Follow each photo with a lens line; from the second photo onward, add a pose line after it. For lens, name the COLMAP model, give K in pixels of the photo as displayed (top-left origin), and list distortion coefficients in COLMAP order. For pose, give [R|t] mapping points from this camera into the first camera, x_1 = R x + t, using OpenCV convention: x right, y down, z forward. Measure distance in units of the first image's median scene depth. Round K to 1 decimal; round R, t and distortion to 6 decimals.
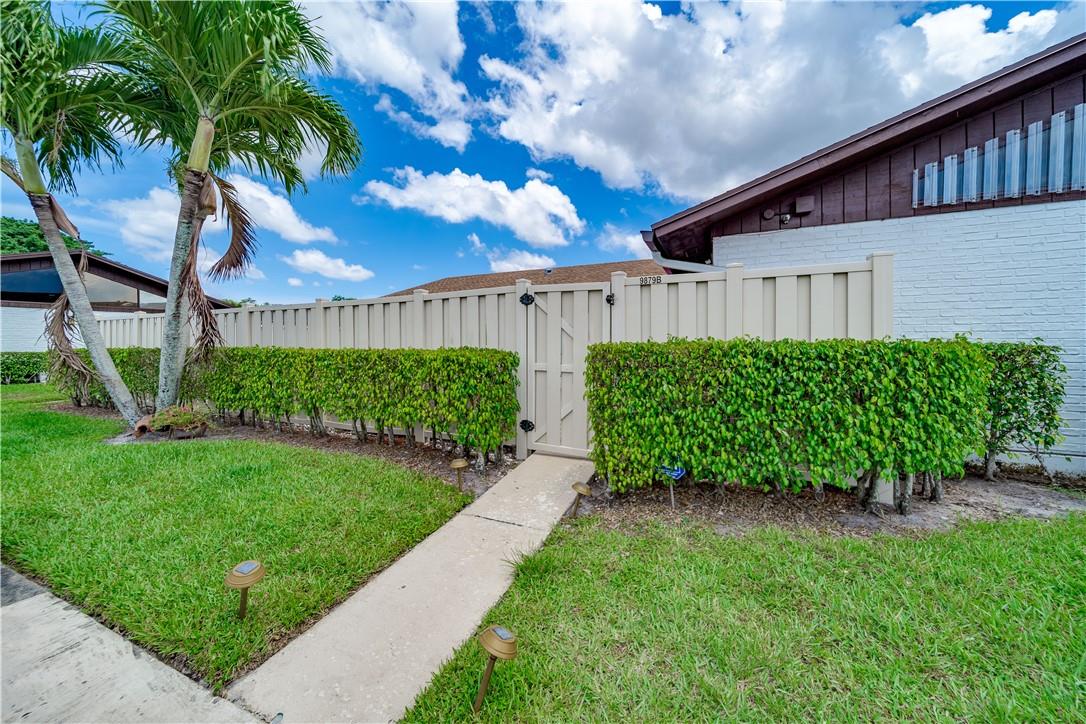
lens RADIAL K [[367.3, 0, 557.3], [0, 367.3, 333.9], [0, 0, 1]] dist [-0.008269, -0.000041]
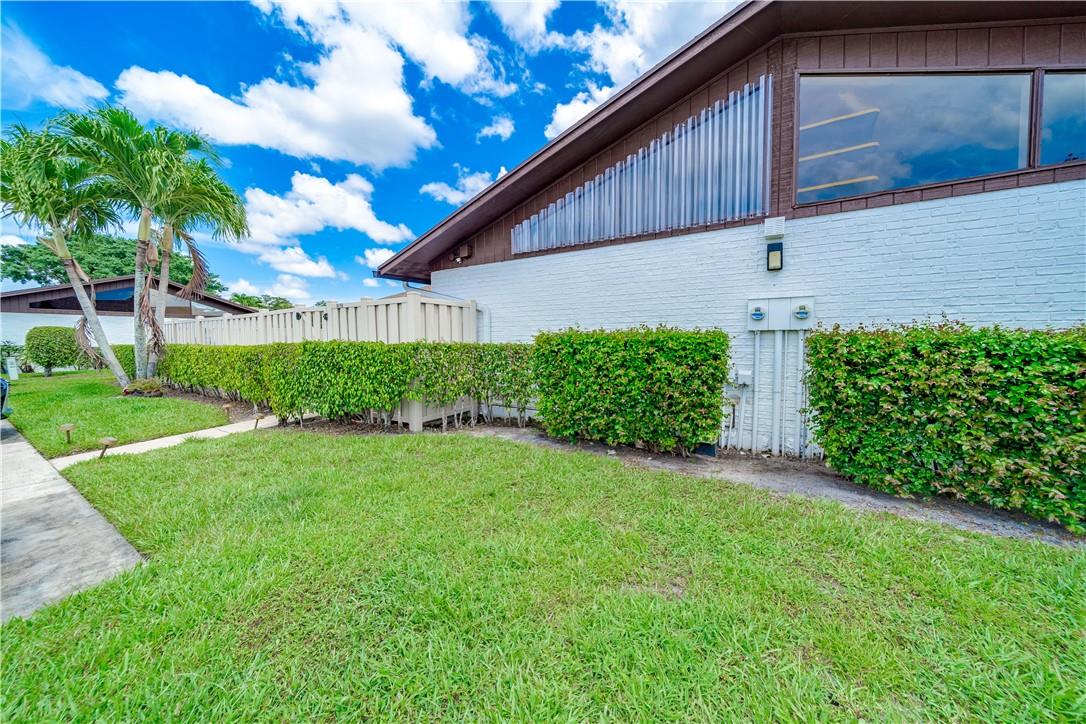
lens RADIAL K [[370.4, 0, 544.3], [0, 370.4, 340.9], [0, 0, 1]] dist [0.000513, 0.000044]
pose [[0.987434, 0.001845, -0.158020, 1.139103], [0.002105, 0.999690, 0.024824, -0.018080], [0.158017, -0.024845, 0.987124, -0.436214]]
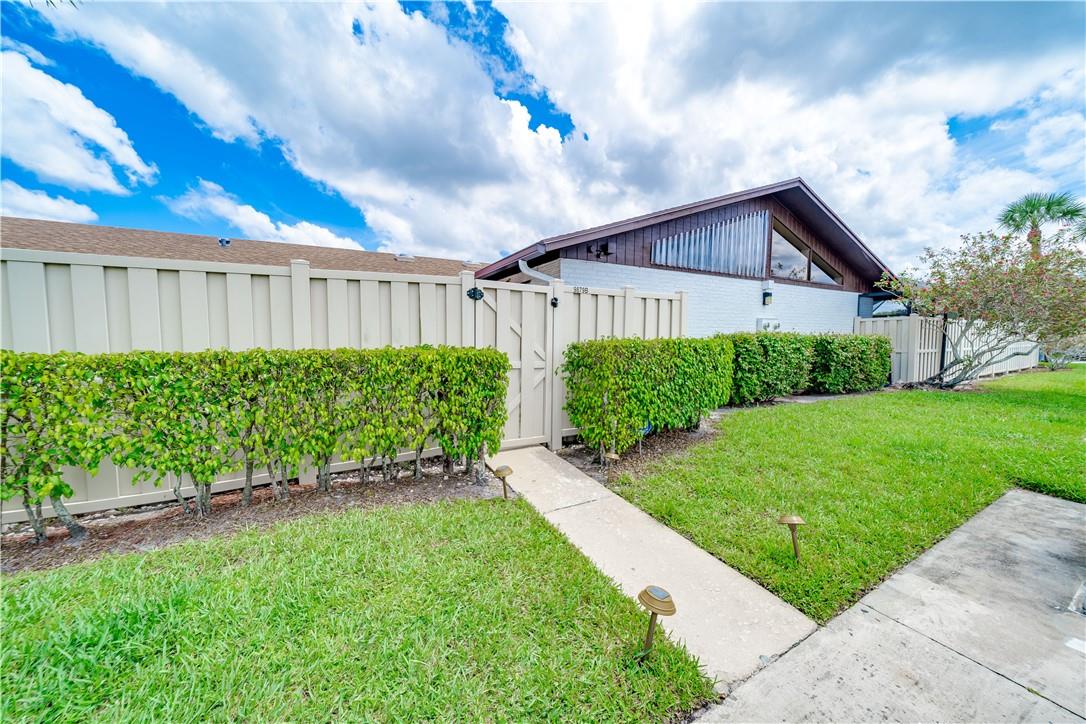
lens RADIAL K [[379.1, 0, 540.2], [0, 379.1, 338.8], [0, 0, 1]] dist [-0.001490, -0.000223]
pose [[0.627501, 0.006474, 0.778589, -0.643932], [-0.013657, 0.999903, 0.002693, 0.013356], [-0.778496, -0.012322, 0.627529, 0.231695]]
